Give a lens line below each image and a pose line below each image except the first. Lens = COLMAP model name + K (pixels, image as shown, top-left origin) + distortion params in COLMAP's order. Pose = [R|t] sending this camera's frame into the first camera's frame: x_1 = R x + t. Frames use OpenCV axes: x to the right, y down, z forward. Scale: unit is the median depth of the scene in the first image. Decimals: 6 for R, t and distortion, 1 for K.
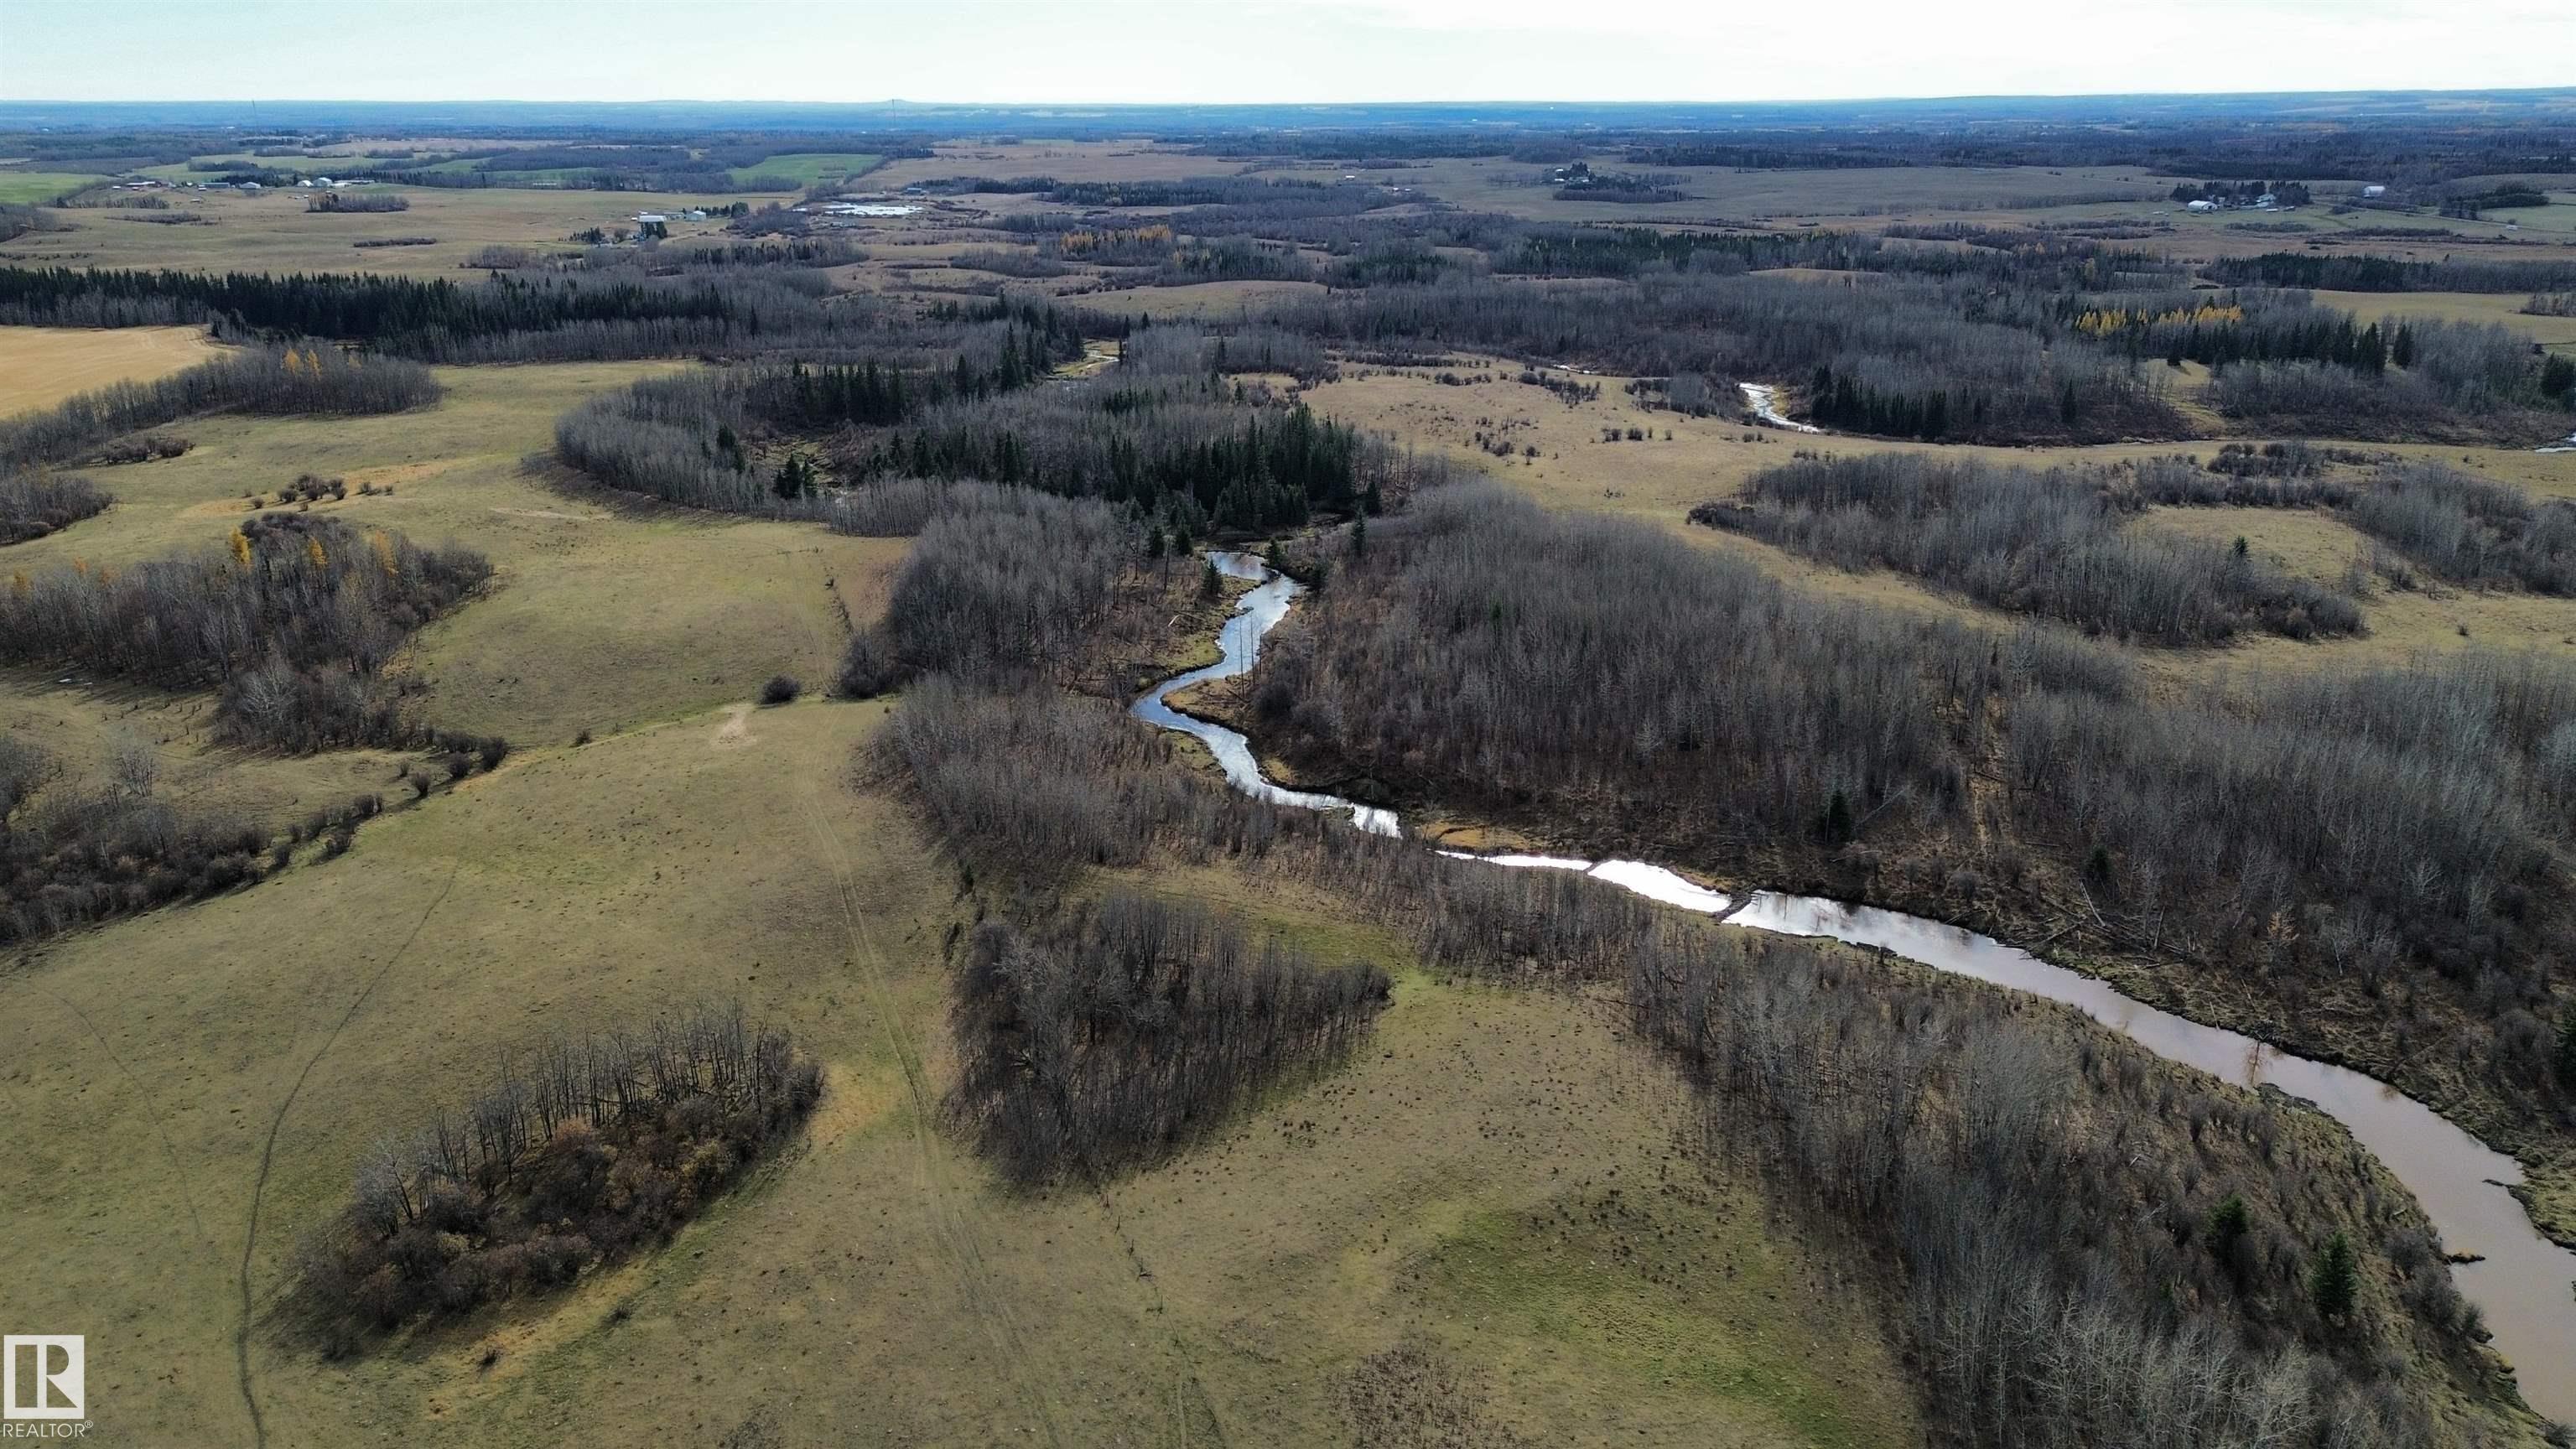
lens RADIAL K [[1836.1, 0, 1285.2], [0, 1836.1, 715.8], [0, 0, 1]] dist [0.076105, -0.071823]
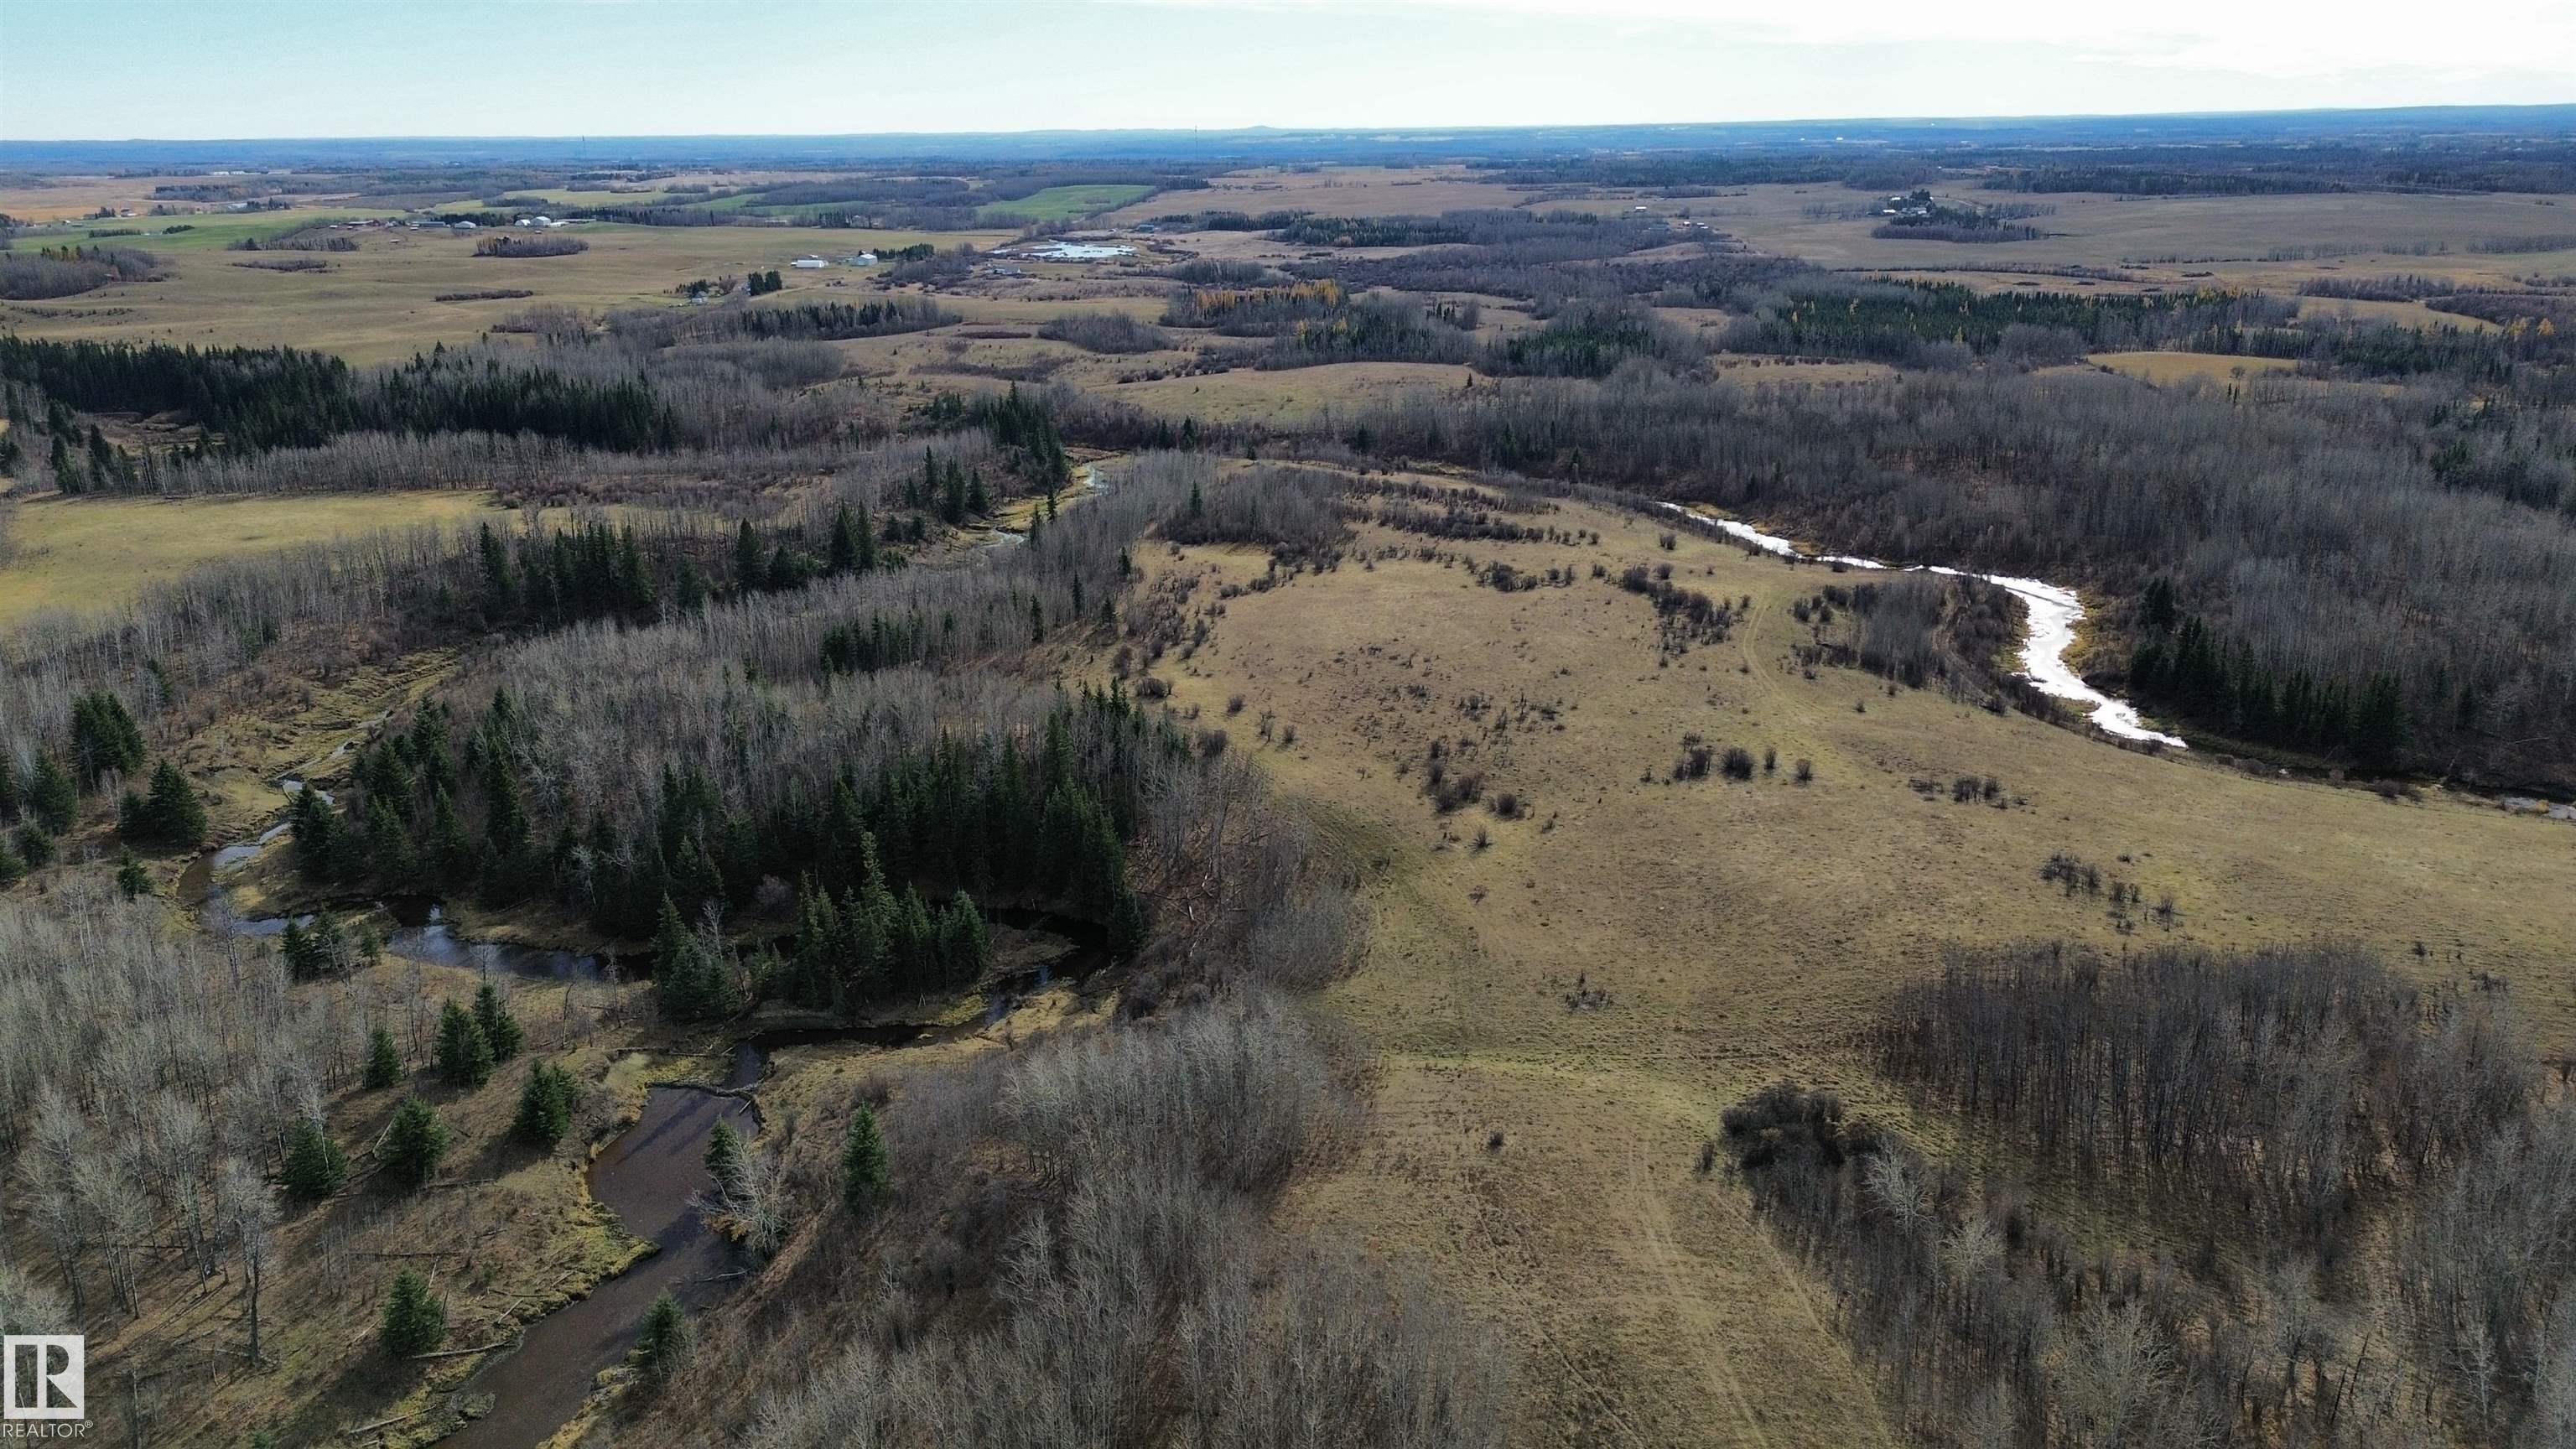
lens RADIAL K [[1836.1, 0, 1281.0], [0, 1836.1, 679.1], [0, 0, 1]] dist [0.076105, -0.071823]
pose [[0.981680, 0.045314, -0.185071, 0.056331], [-0.050689, 0.998416, -0.024412, -0.055827], [0.183672, 0.033346, 0.982422, 0.165844]]
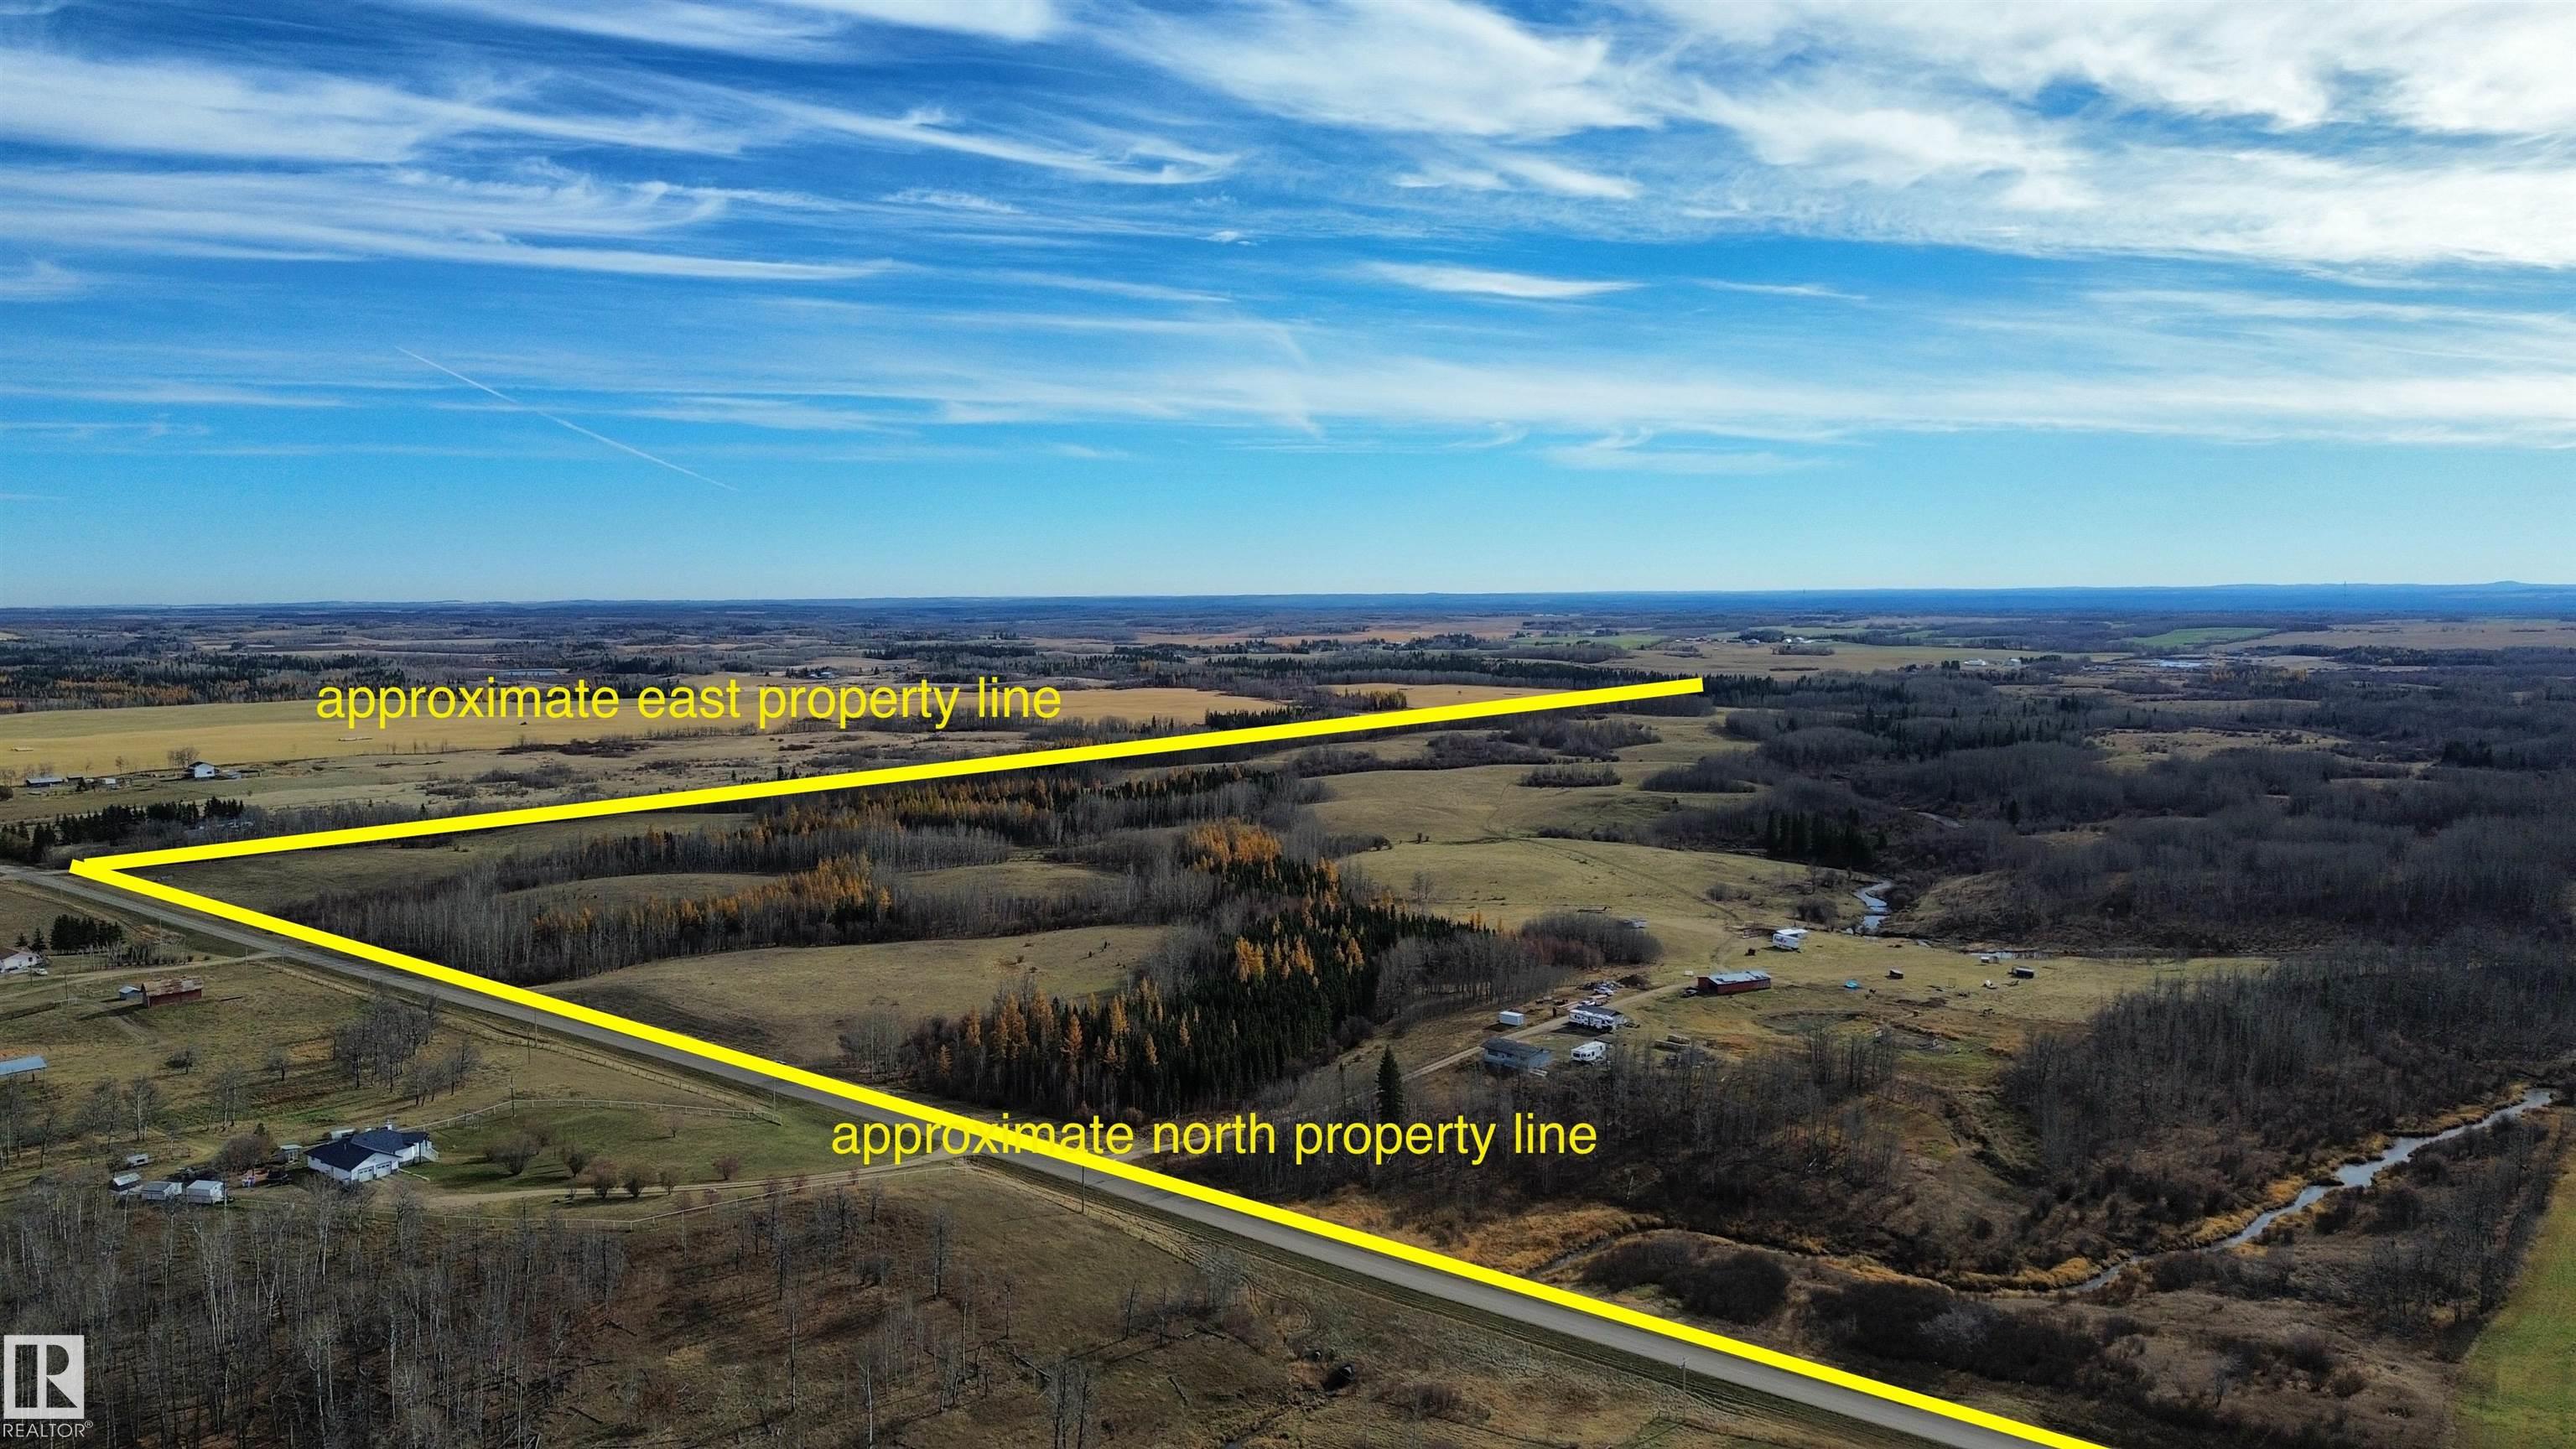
lens RADIAL K [[1836.1, 0, 1291.4], [0, 1836.1, 724.8], [0, 0, 1]] dist [0.076105, -0.071823]
pose [[0.708540, 0.051397, -0.703796, 0.303541], [-0.220427, 0.963559, -0.151545, 0.117714], [0.670360, 0.262511, 0.694050, -0.357169]]
